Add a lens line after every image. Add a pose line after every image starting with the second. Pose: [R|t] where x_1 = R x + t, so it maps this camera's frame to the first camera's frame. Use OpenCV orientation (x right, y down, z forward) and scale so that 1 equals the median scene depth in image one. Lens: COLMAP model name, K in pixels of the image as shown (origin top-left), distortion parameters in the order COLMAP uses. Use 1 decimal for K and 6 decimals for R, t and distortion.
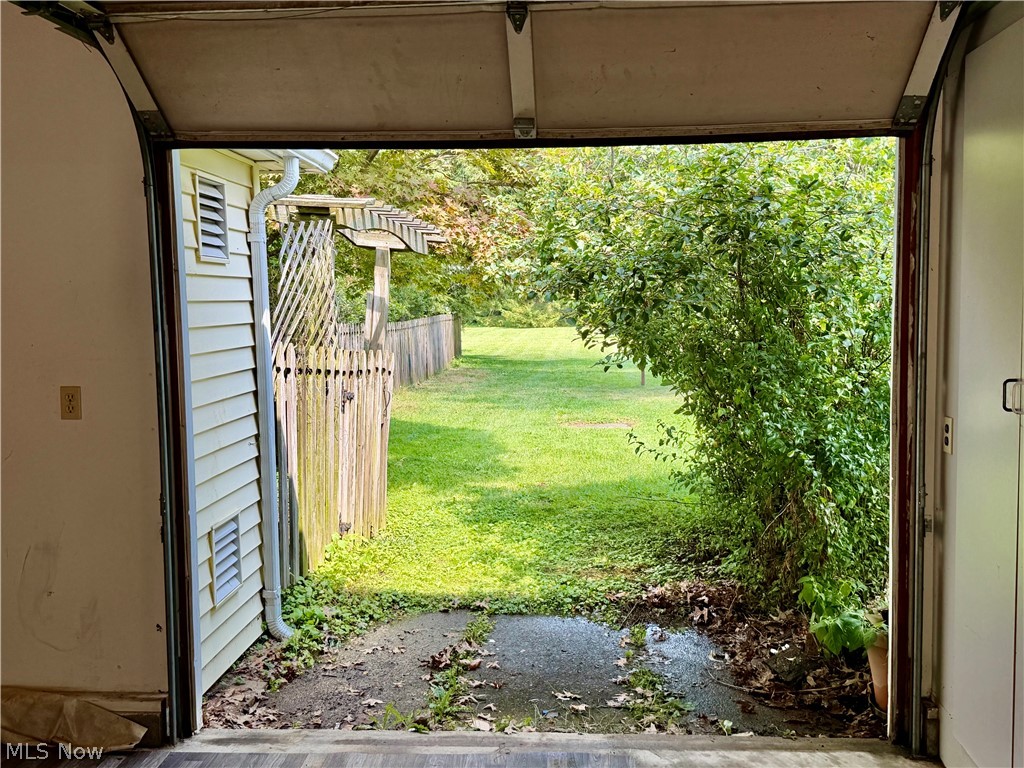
lens RADIAL K [[1077.0, 0, 512.0], [0, 1077.0, 384.0], [0, 0, 1]] dist [-0.000309, -0.001143]
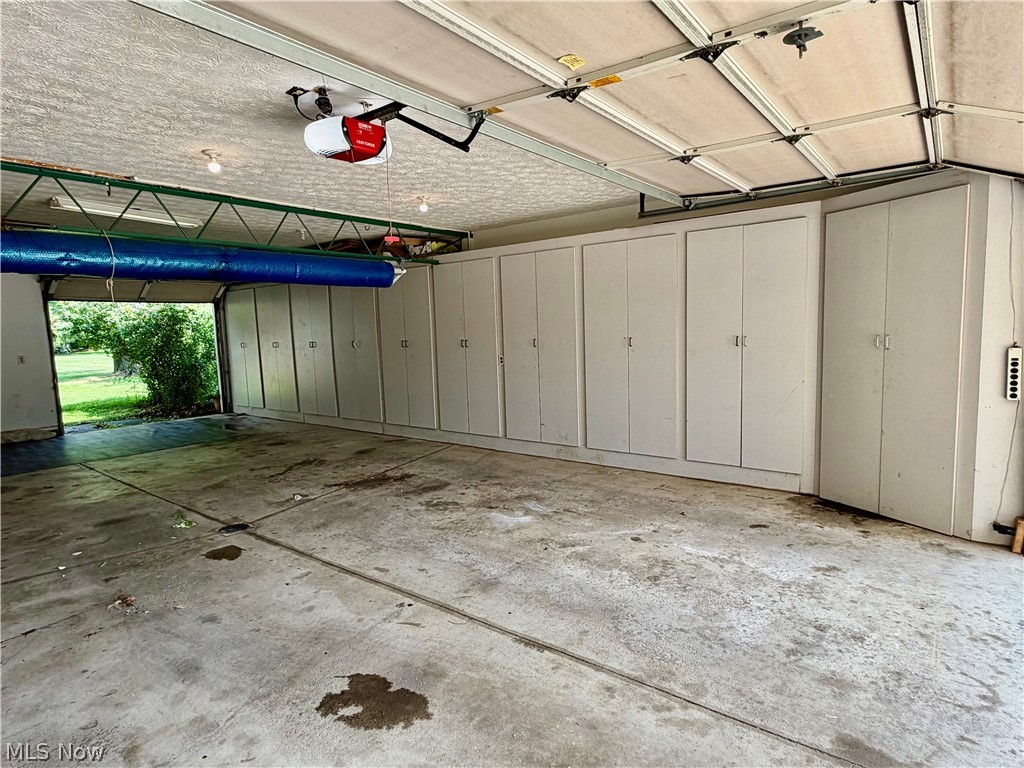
lens RADIAL K [[566.6, 0, 512.0], [0, 566.6, 384.0], [0, 0, 1]] dist [0.000593, -0.000116]
pose [[0.556813, -0.091254, 0.825610, -1.167001], [0.089990, 0.994724, 0.049254, 0.172444], [-0.825749, 0.046871, 0.562088, -1.799491]]
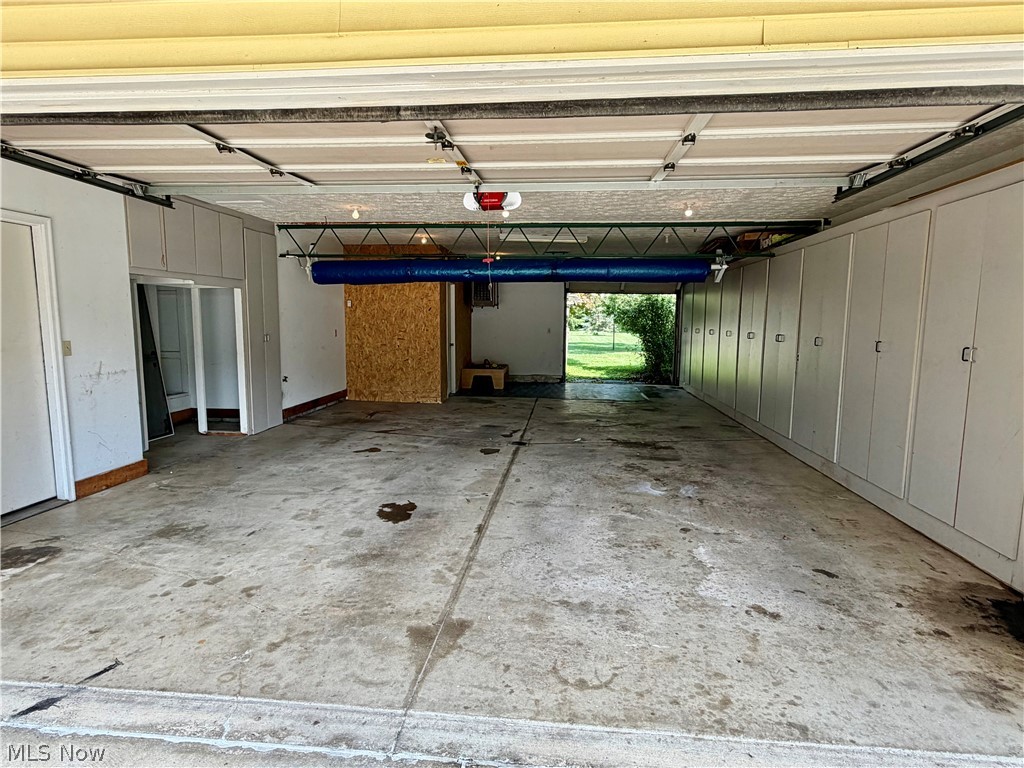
lens RADIAL K [[566.6, 0, 512.0], [0, 566.6, 384.0], [0, 0, 1]] dist [0.000593, -0.000116]
pose [[0.999291, 0.026619, -0.026623, -0.529811], [-0.025628, 0.998990, 0.036907, 0.218379], [0.027578, -0.036199, 0.998964, -2.450341]]
